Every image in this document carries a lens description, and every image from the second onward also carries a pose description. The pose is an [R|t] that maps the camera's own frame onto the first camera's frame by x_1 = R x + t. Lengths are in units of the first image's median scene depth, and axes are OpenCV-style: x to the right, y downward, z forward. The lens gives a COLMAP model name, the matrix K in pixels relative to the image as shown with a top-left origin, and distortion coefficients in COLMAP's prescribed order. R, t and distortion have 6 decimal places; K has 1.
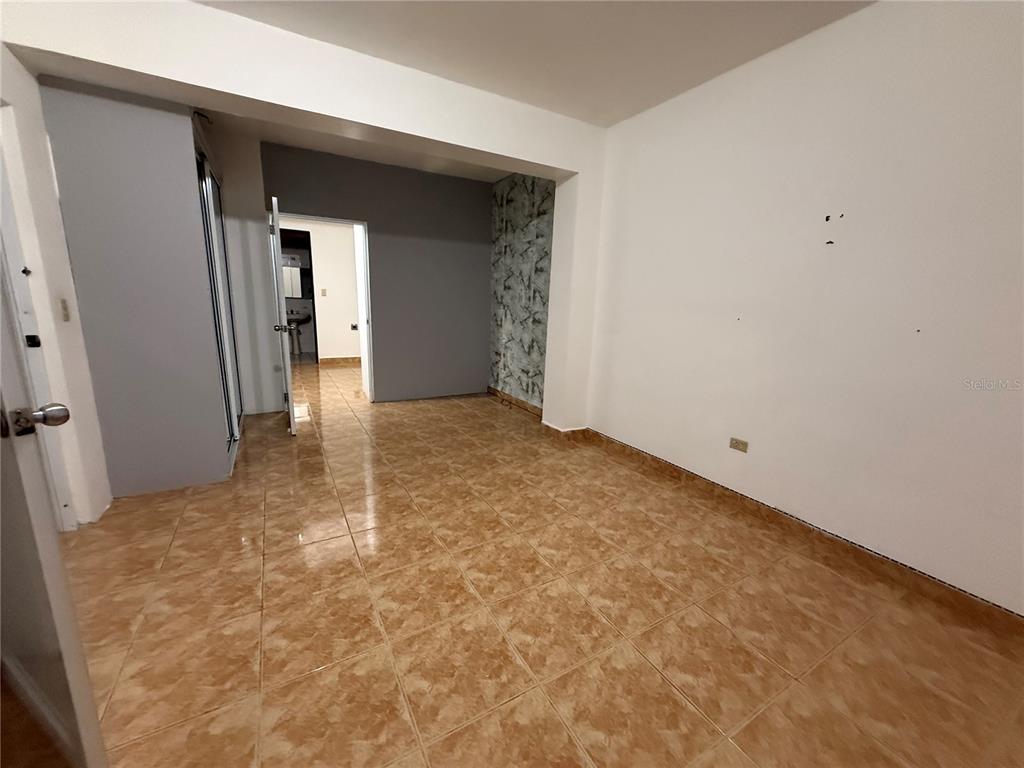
lens RADIAL K [[418.4, 0, 495.3], [0, 418.4, 377.0], [0, 0, 1]] dist [-0.000497, 0.000931]
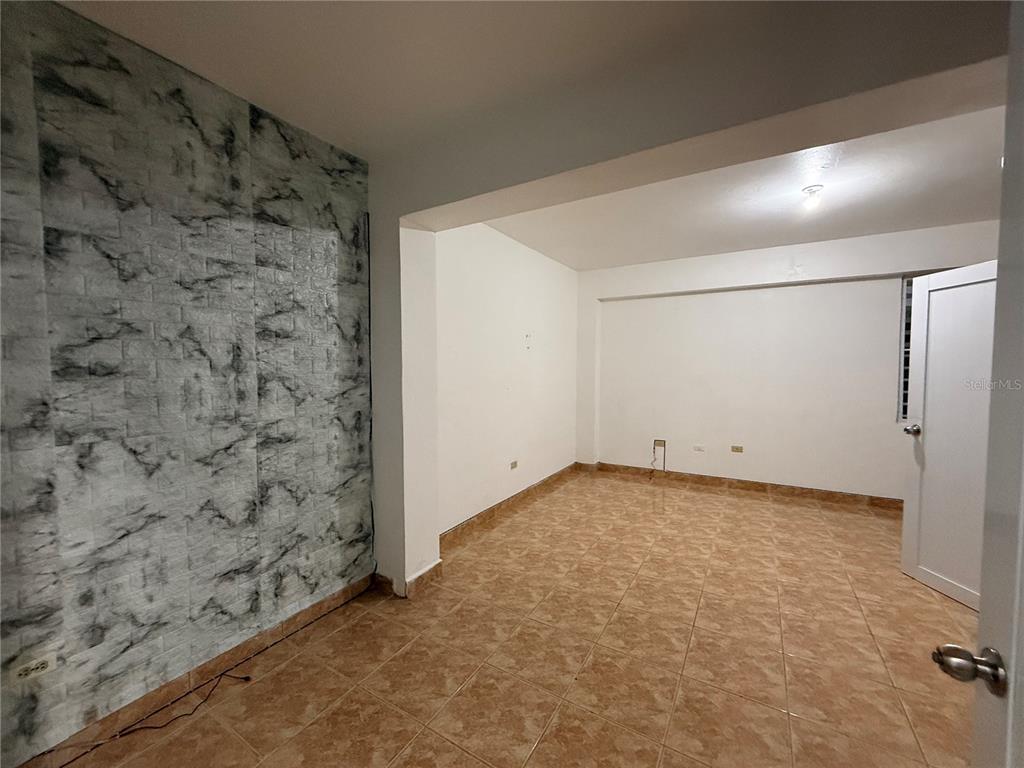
lens RADIAL K [[418.4, 0, 519.3], [0, 418.4, 377.7], [0, 0, 1]] dist [-0.000497, 0.000931]
pose [[-0.530824, -0.052480, 0.845856, -0.424111], [0.147957, 0.977014, 0.153469, -0.226725], [-0.834467, 0.206615, -0.510857, 0.969639]]
